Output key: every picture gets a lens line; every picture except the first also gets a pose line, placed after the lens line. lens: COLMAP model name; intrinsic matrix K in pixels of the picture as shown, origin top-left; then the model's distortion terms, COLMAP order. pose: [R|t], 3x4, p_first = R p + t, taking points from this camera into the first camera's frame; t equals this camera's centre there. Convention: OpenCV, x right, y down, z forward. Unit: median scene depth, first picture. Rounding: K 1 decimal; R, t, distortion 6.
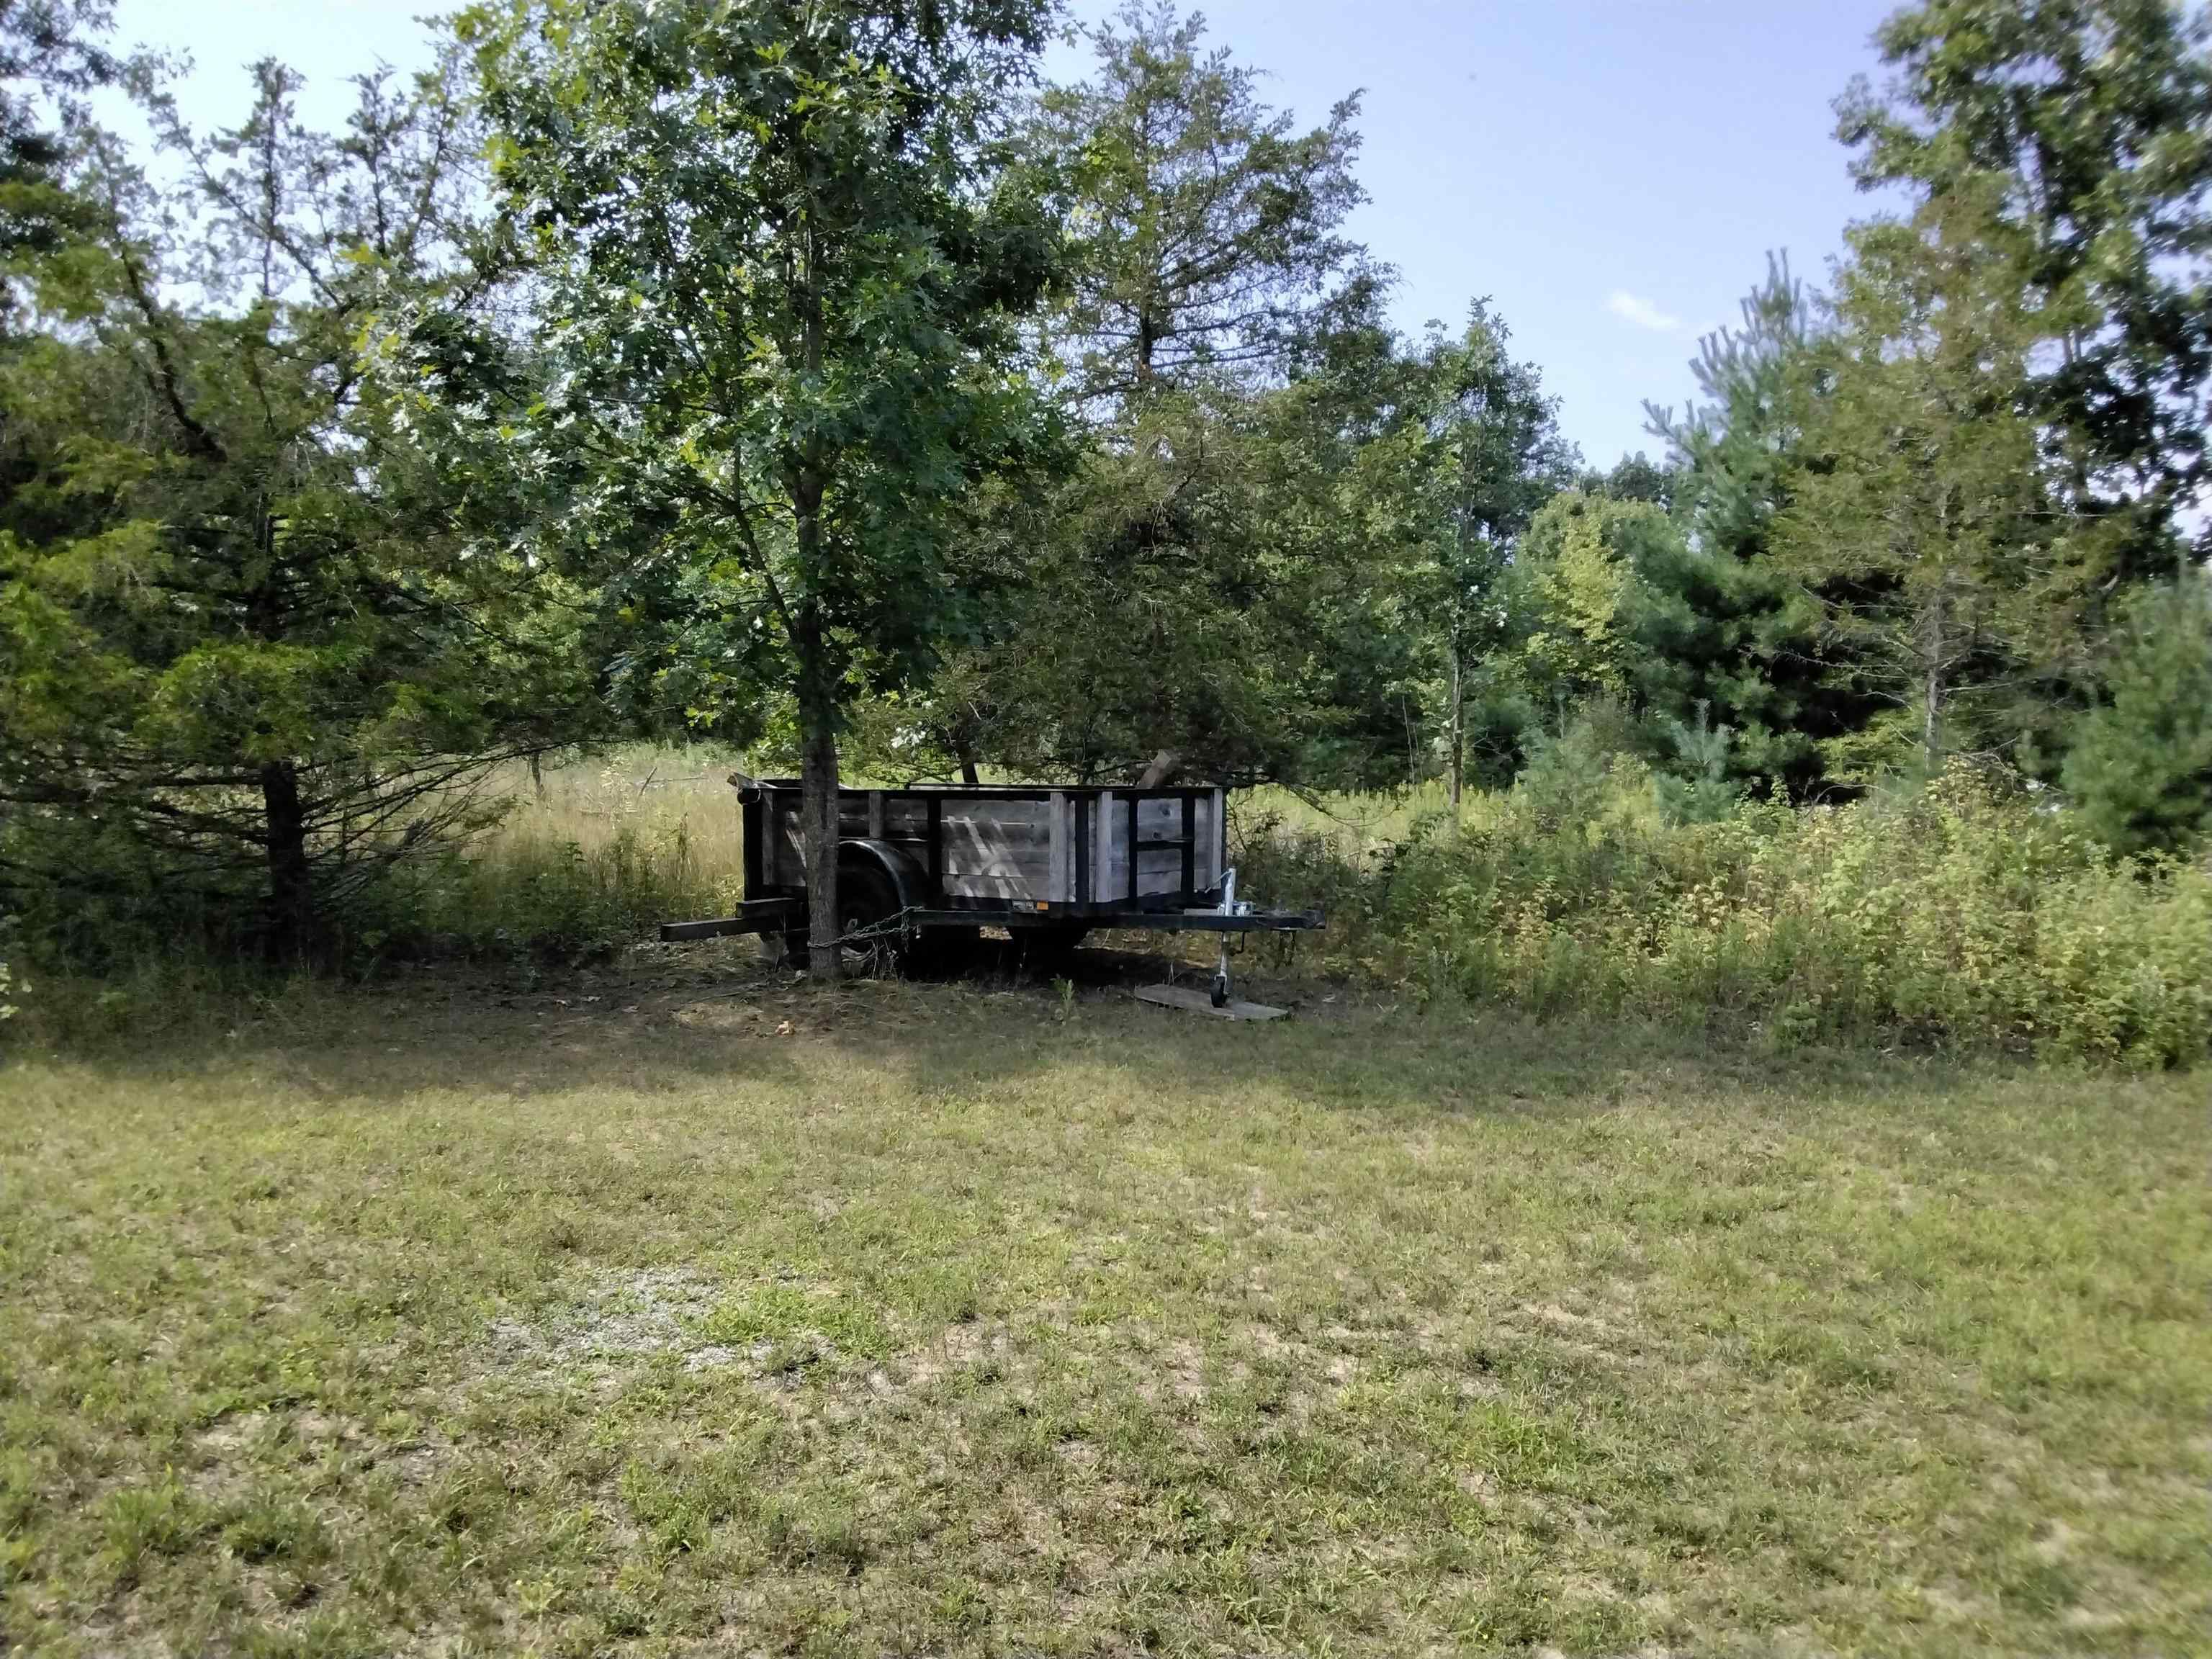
lens RADIAL K [[1710.2, 0, 1041.9], [0, 1710.2, 836.5], [0, 0, 1]] dist [0.000507, -0.066992]
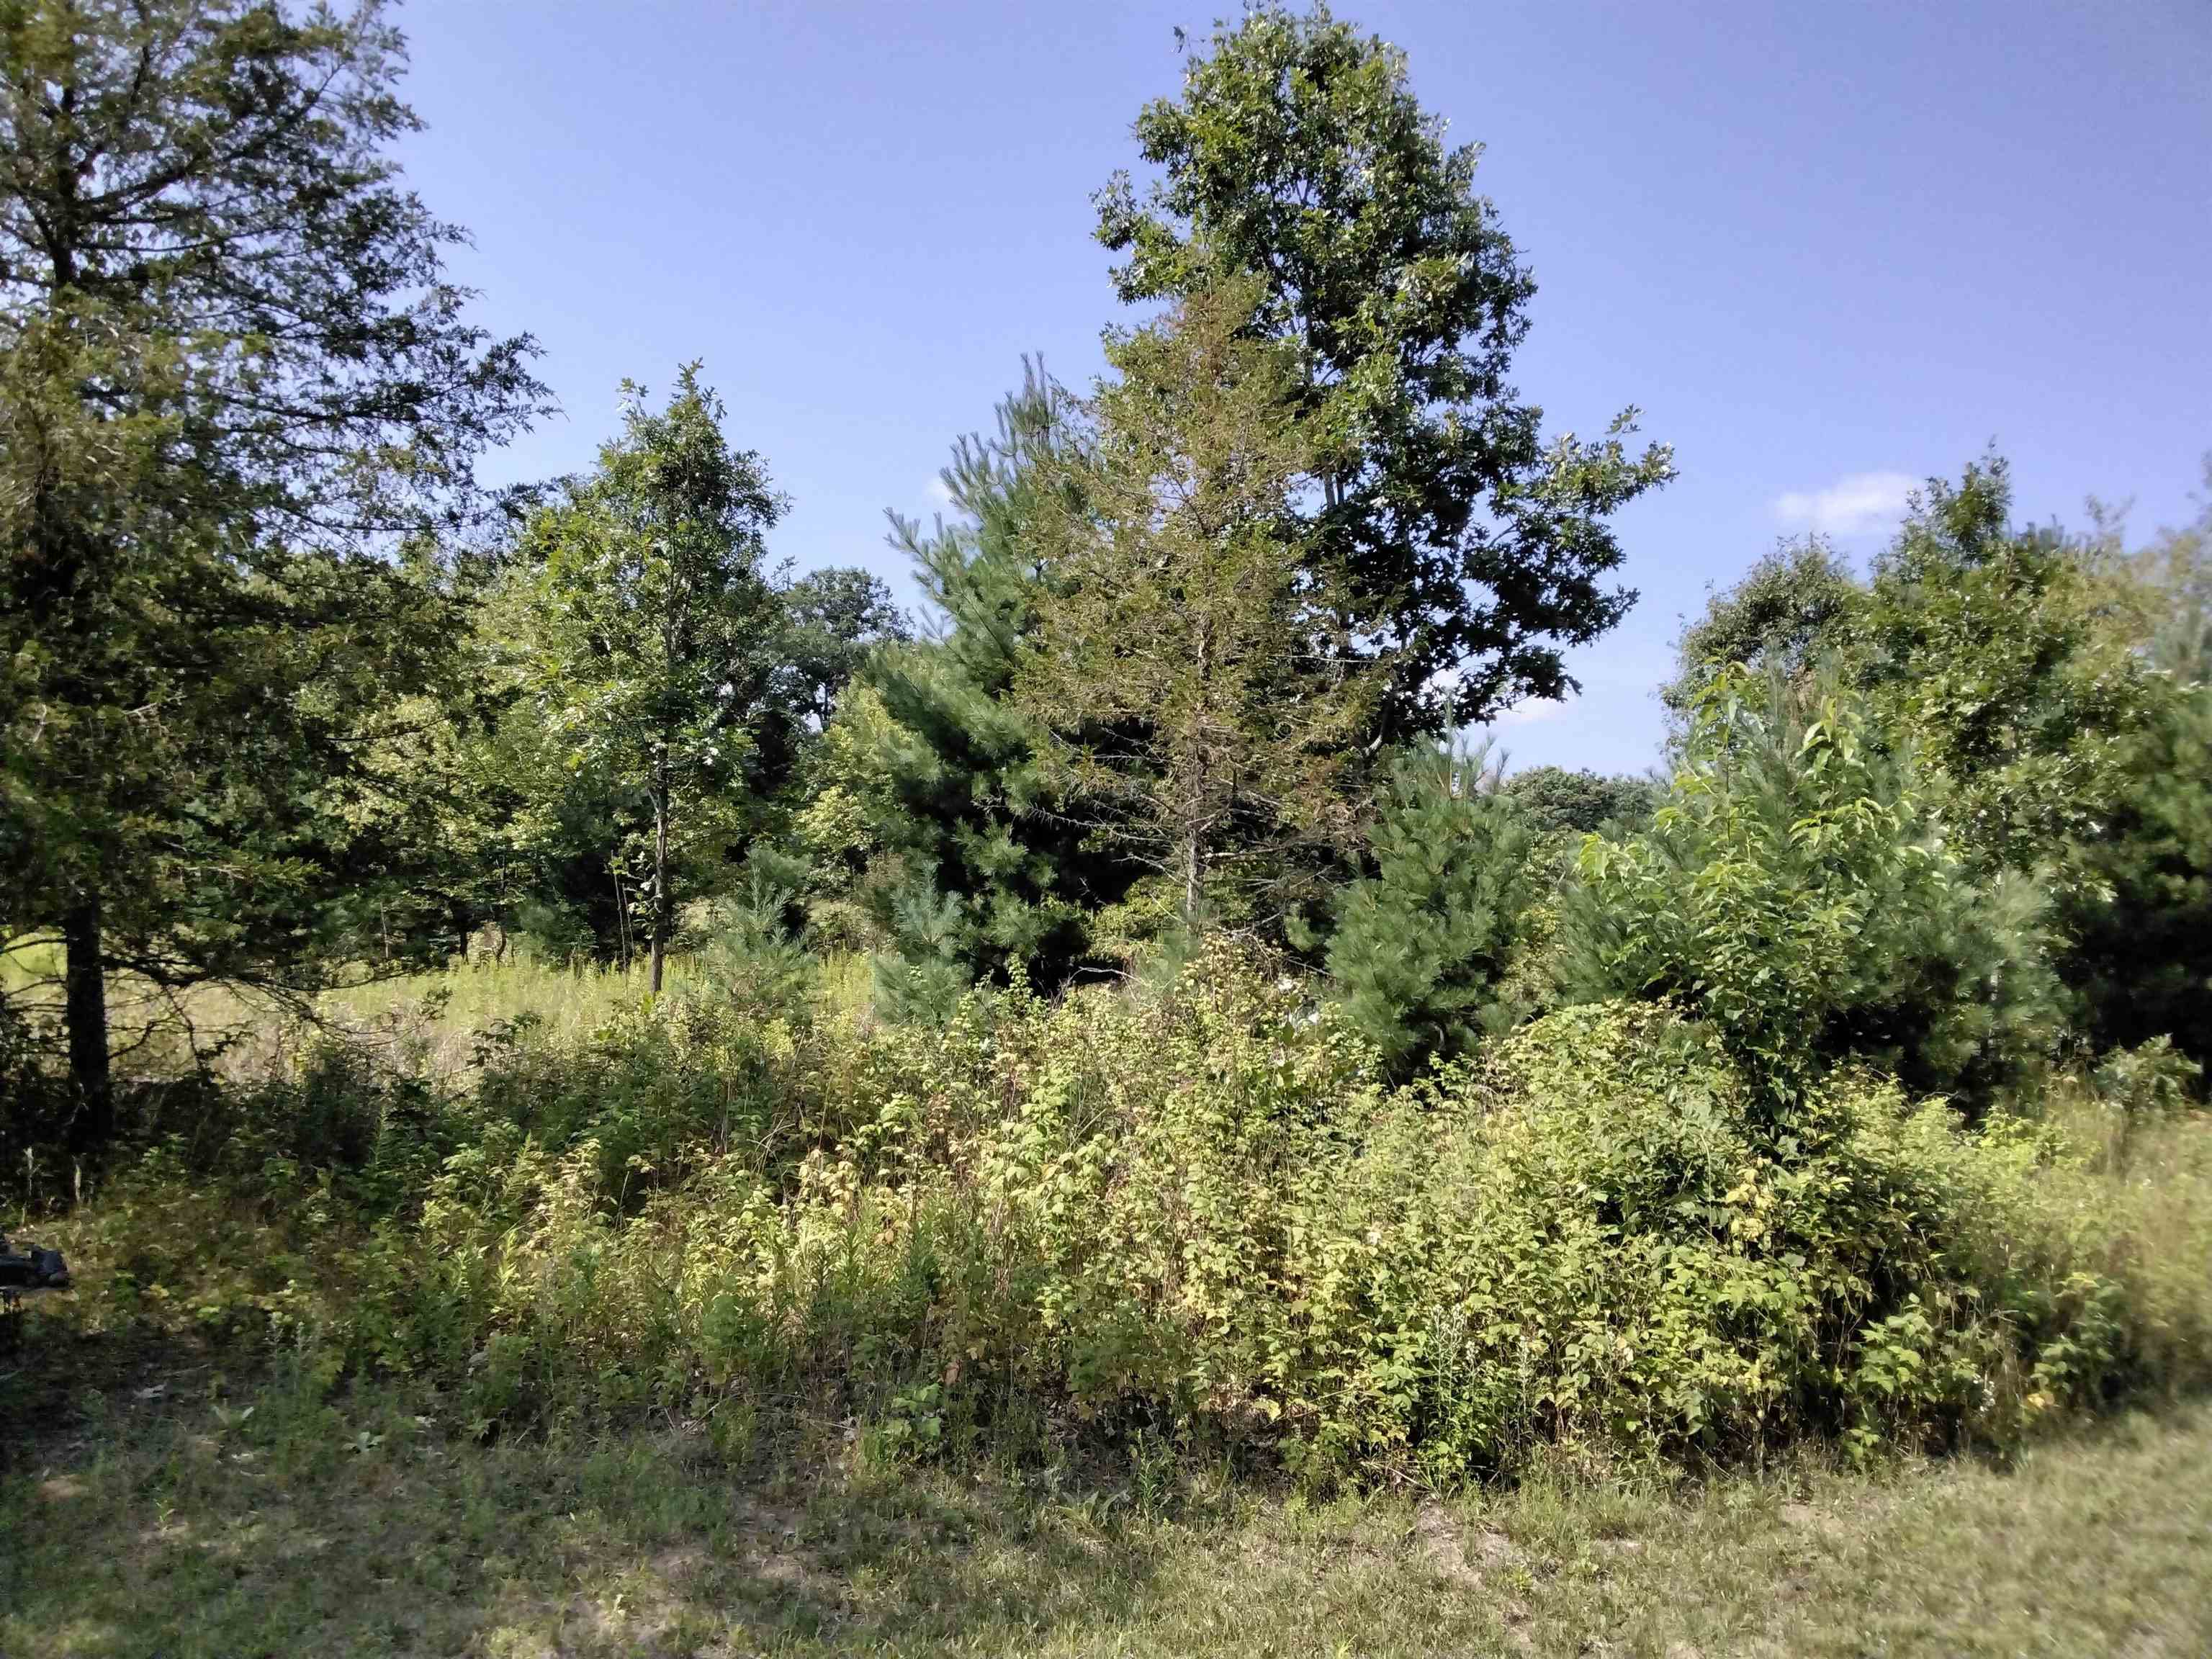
lens RADIAL K [[1694.6, 0, 1106.0], [0, 1694.6, 829.5], [0, 0, 1]] dist [0.045020, -0.169729]
pose [[0.918624, 0.028586, 0.394096, 0.136479], [0.009803, 0.995424, -0.095054, -0.017074], [-0.395010, 0.091182, 0.914140, 0.218393]]
